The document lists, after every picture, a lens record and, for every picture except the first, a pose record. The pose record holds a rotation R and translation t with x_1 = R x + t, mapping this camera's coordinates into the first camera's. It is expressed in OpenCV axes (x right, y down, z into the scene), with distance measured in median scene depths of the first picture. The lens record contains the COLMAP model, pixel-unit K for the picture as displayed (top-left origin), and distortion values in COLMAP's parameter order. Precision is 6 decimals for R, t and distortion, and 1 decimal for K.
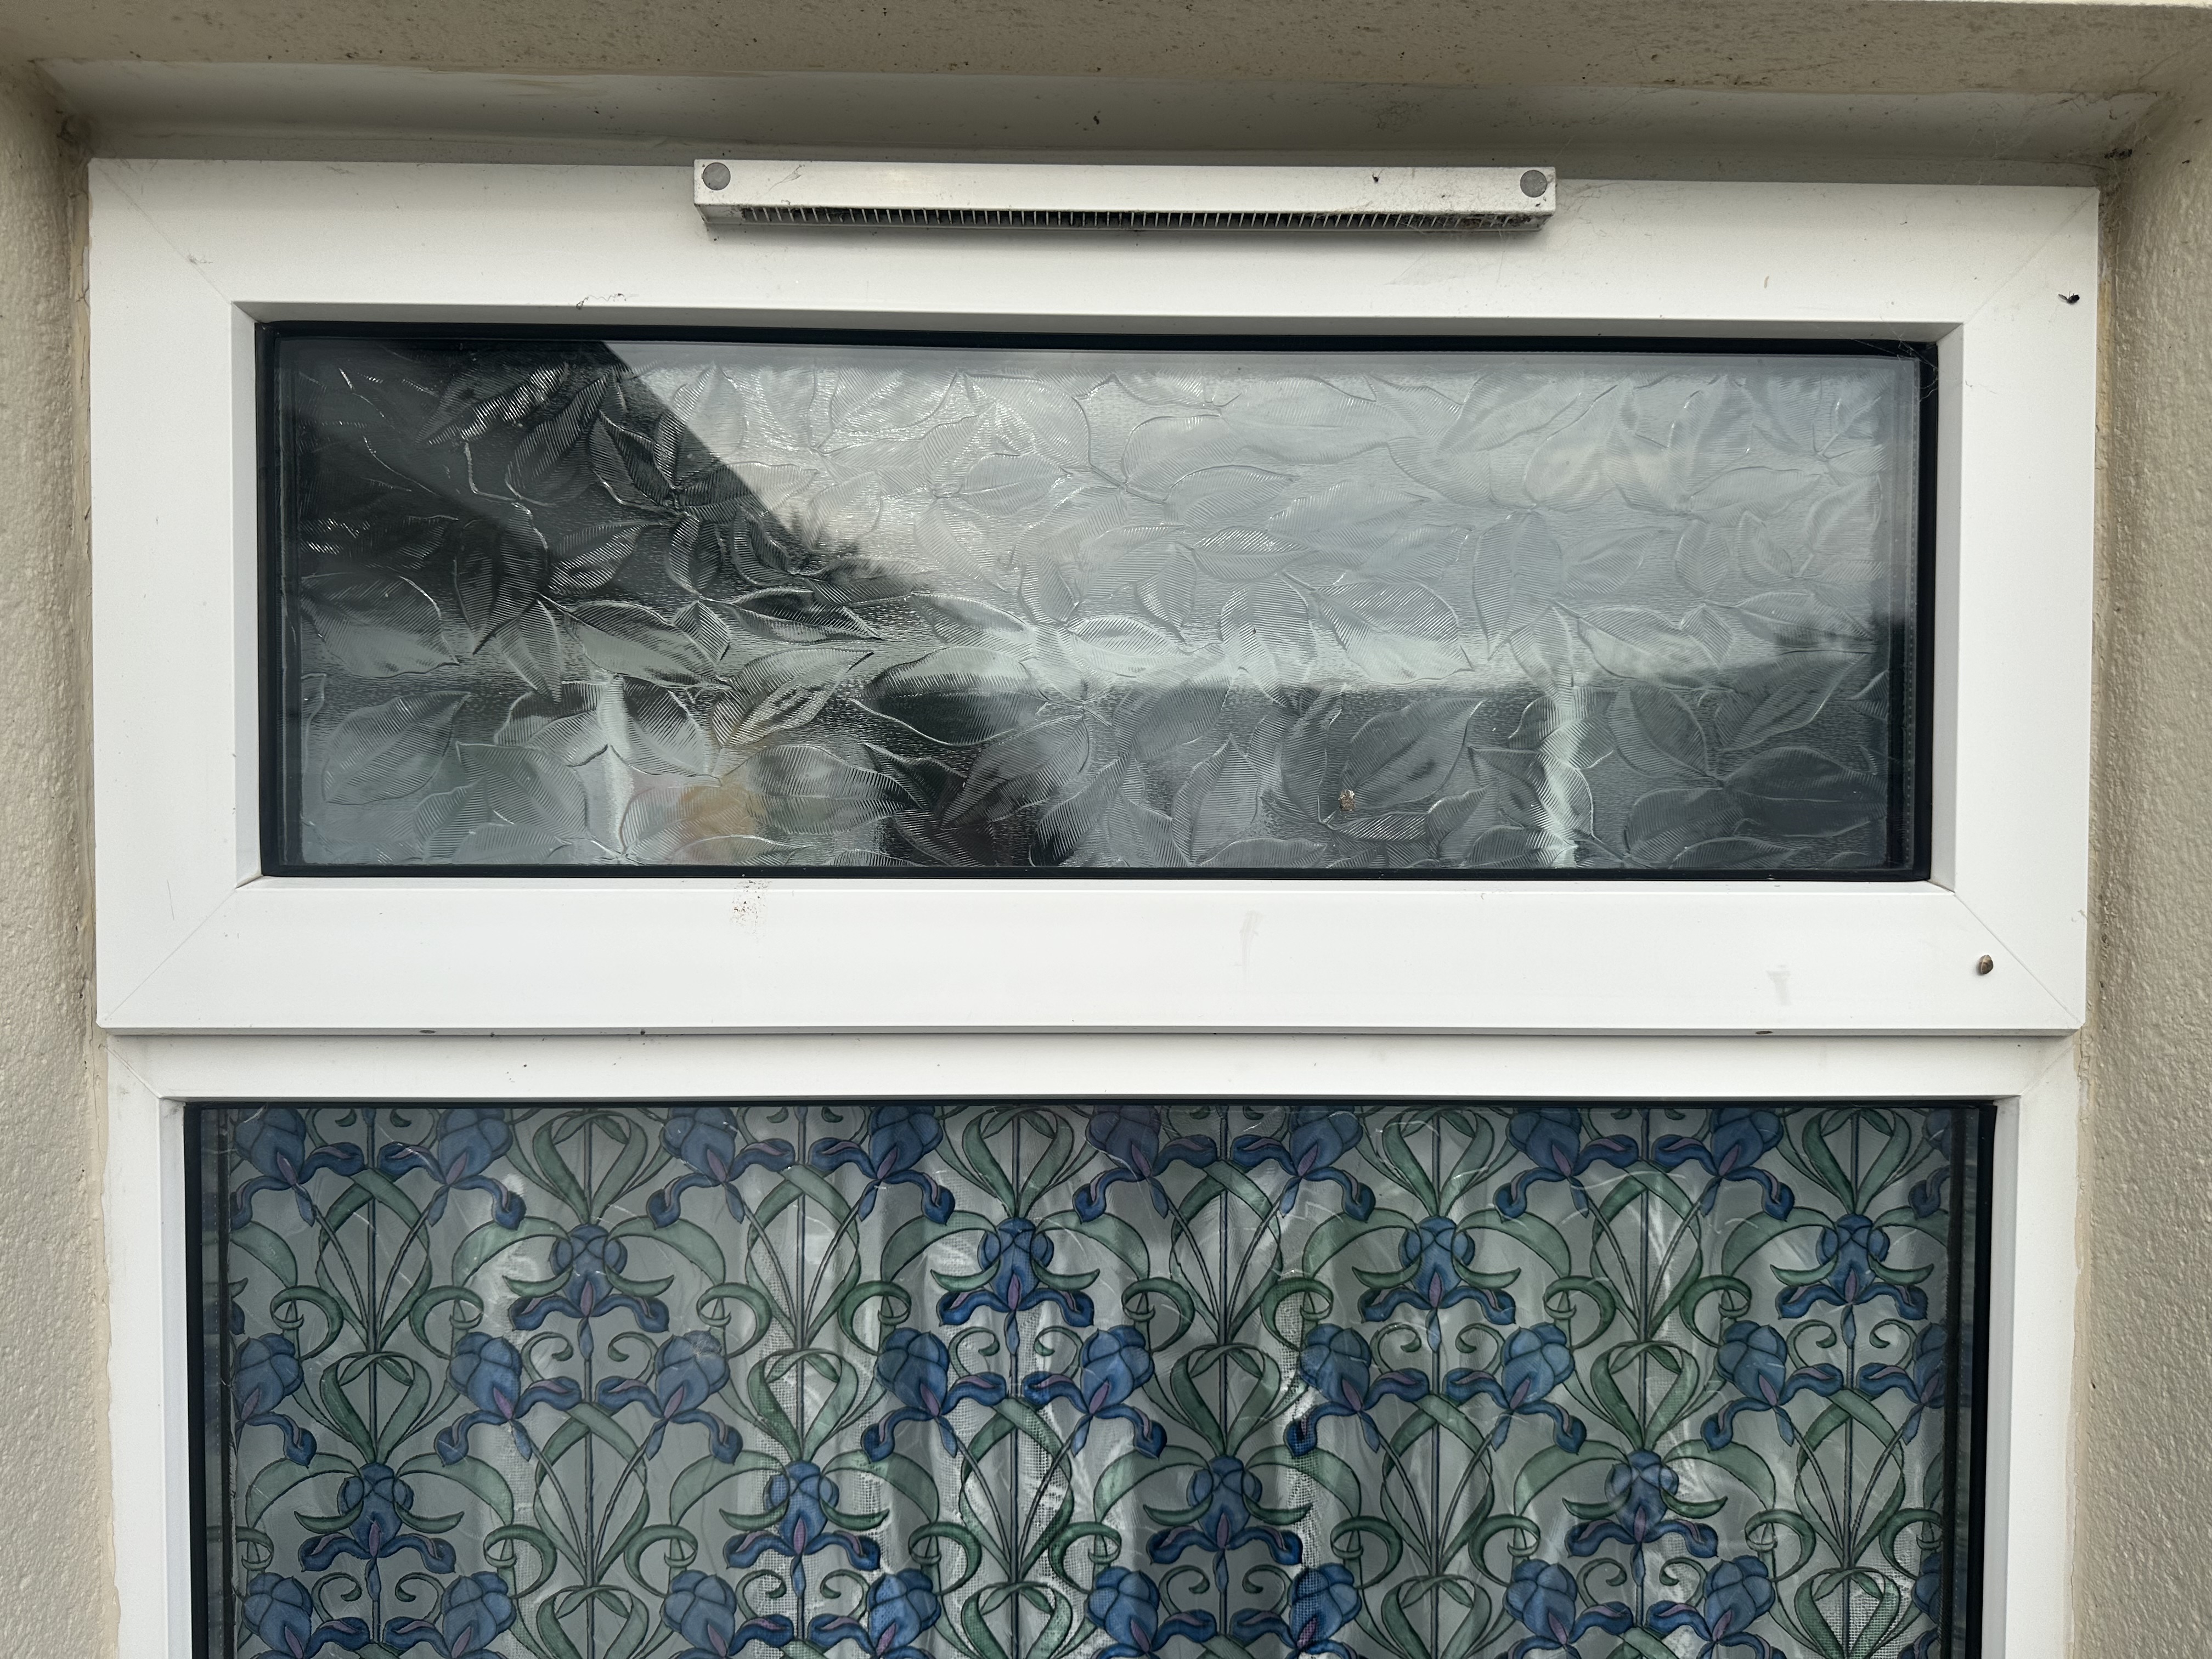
lens RADIAL K [[1542.3, 0, 1100.3], [0, 1542.3, 818.4], [0, 0, 1]] dist [-0.015840, -0.011368]
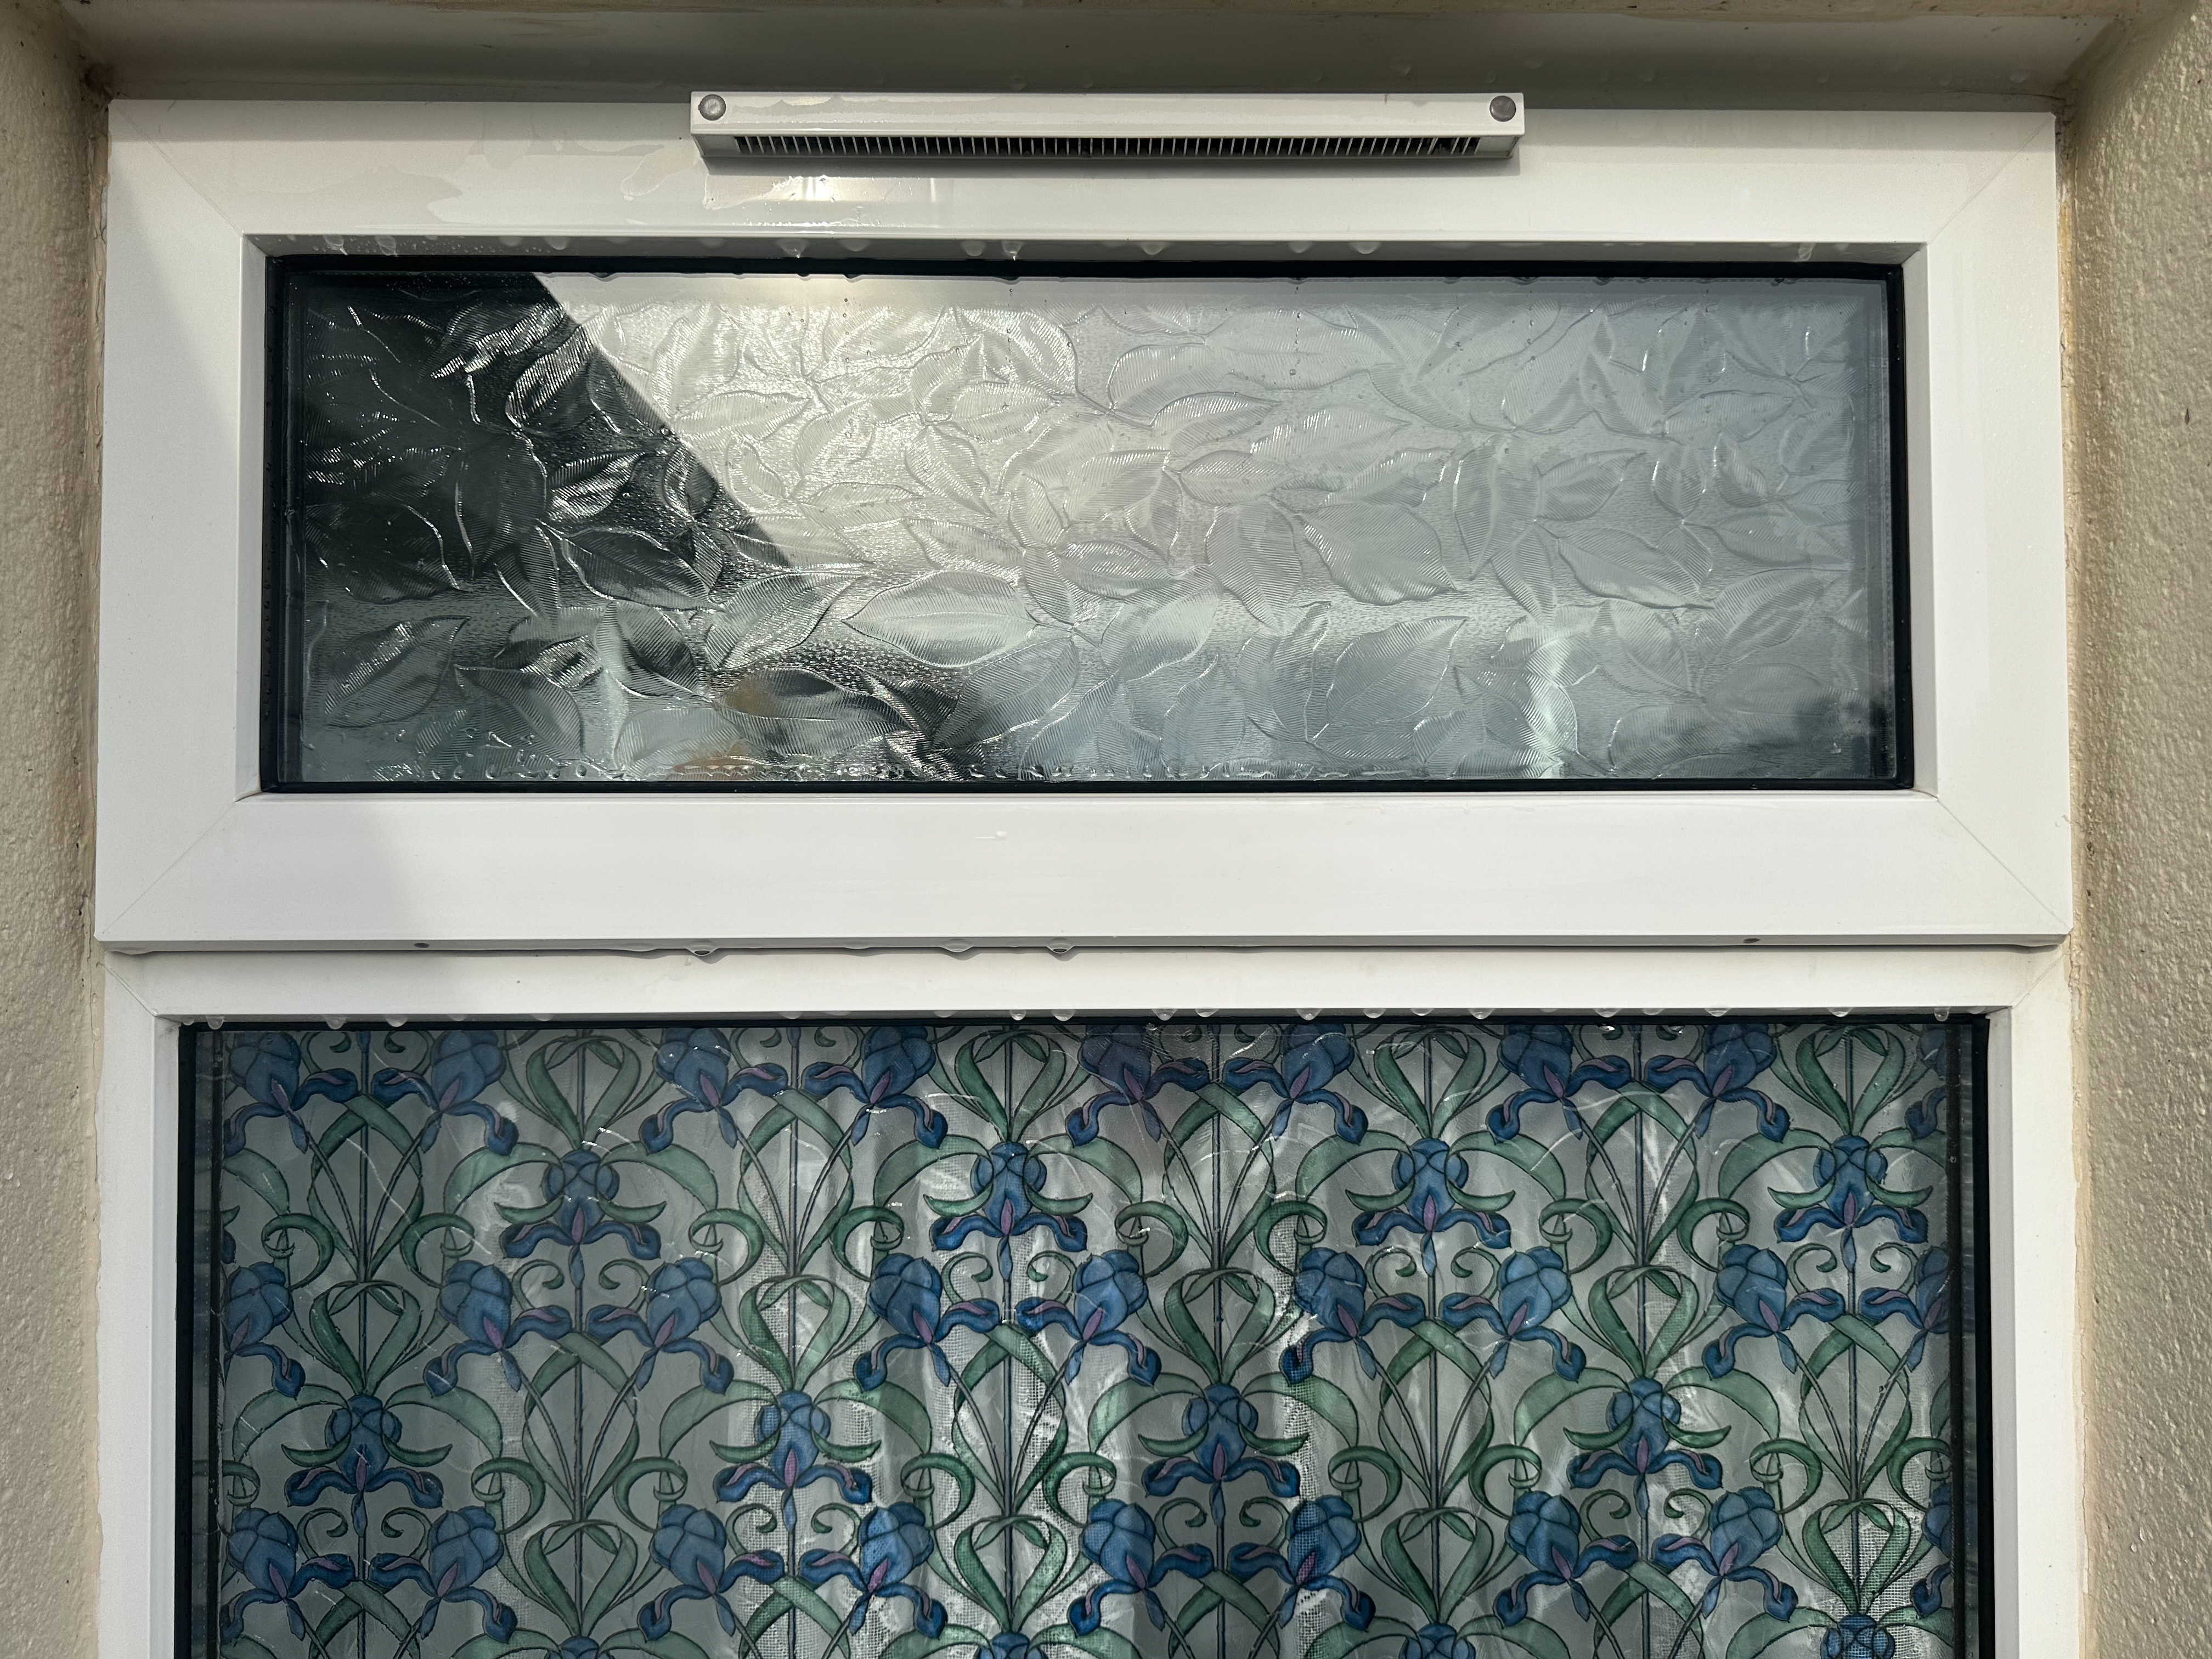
lens RADIAL K [[1542.3, 0, 1109.0], [0, 1542.3, 839.5], [0, 0, 1]] dist [-0.015840, -0.011368]
pose [[0.999964, -0.007075, -0.004767, 0.016628], [0.006838, 0.998819, -0.048102, 0.112272], [0.005101, 0.048068, 0.998831, -0.006851]]
